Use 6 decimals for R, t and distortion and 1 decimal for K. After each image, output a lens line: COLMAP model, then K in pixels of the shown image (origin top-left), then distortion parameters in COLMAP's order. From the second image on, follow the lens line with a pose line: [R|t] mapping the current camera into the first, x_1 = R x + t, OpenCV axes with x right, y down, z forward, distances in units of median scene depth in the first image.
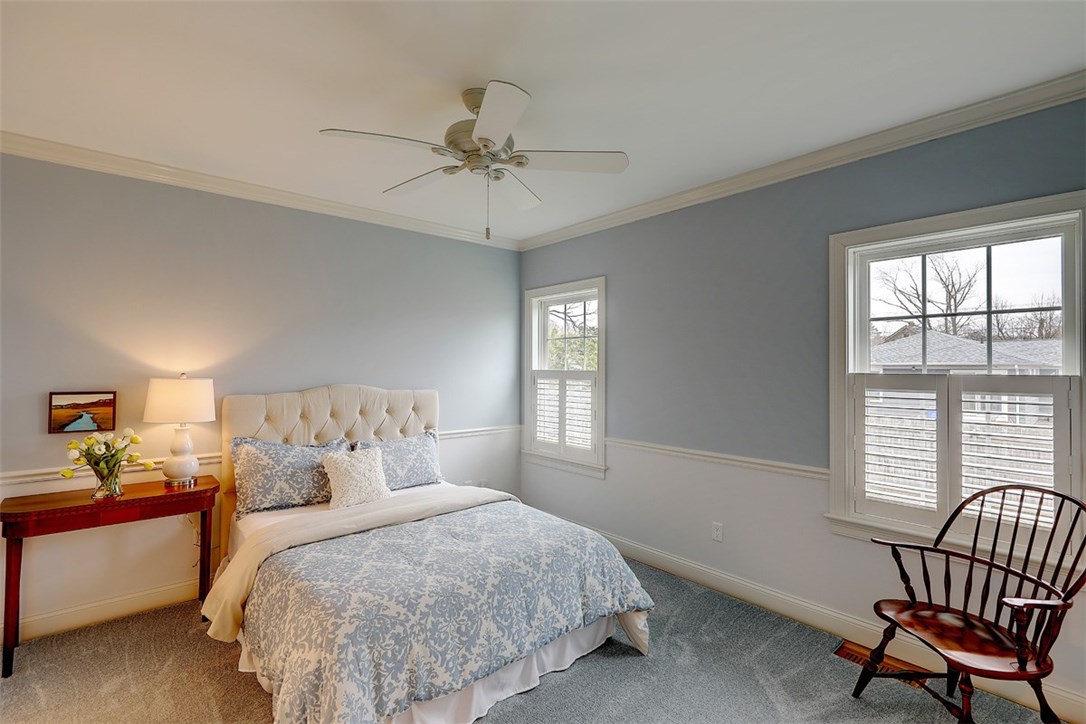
lens RADIAL K [[492.9, 0, 548.3], [0, 492.9, 359.8], [0, 0, 1]] dist [0.003519, 0.000295]
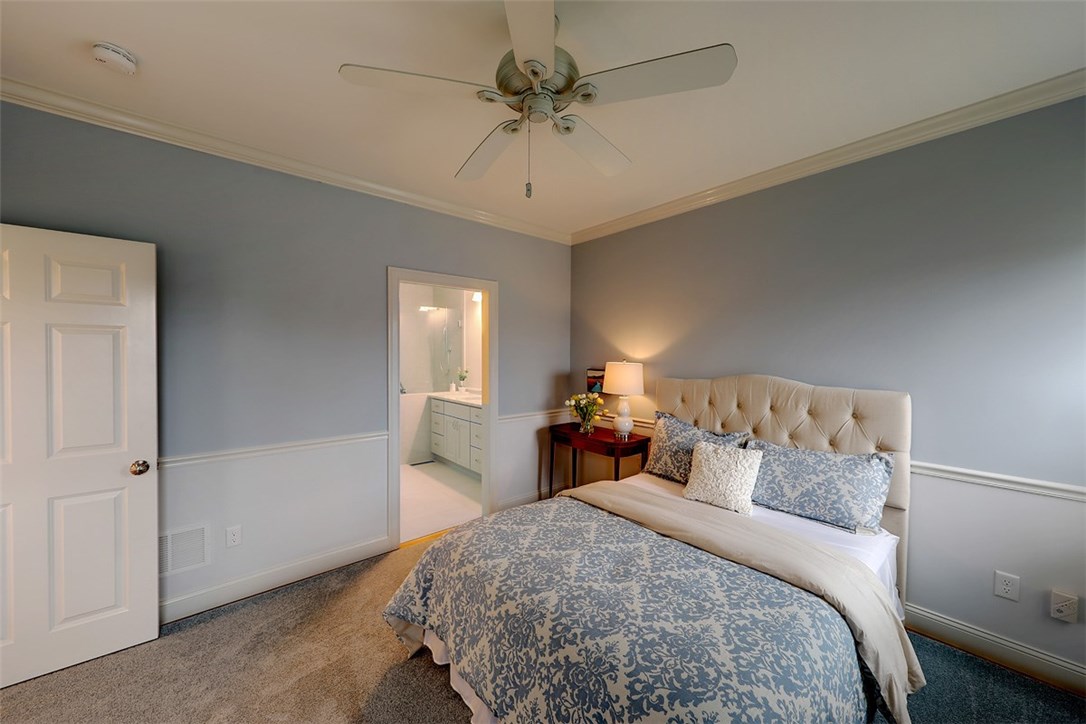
lens RADIAL K [[401.7, 0, 546.9], [0, 401.7, 365.1], [0, 0, 1]] dist [0.007434, -0.001130]
pose [[-0.013235, 0.028086, -0.999518, 0.432248], [0.009564, 0.999563, 0.027960, 0.009968], [0.999867, -0.009190, -0.013498, 0.818935]]
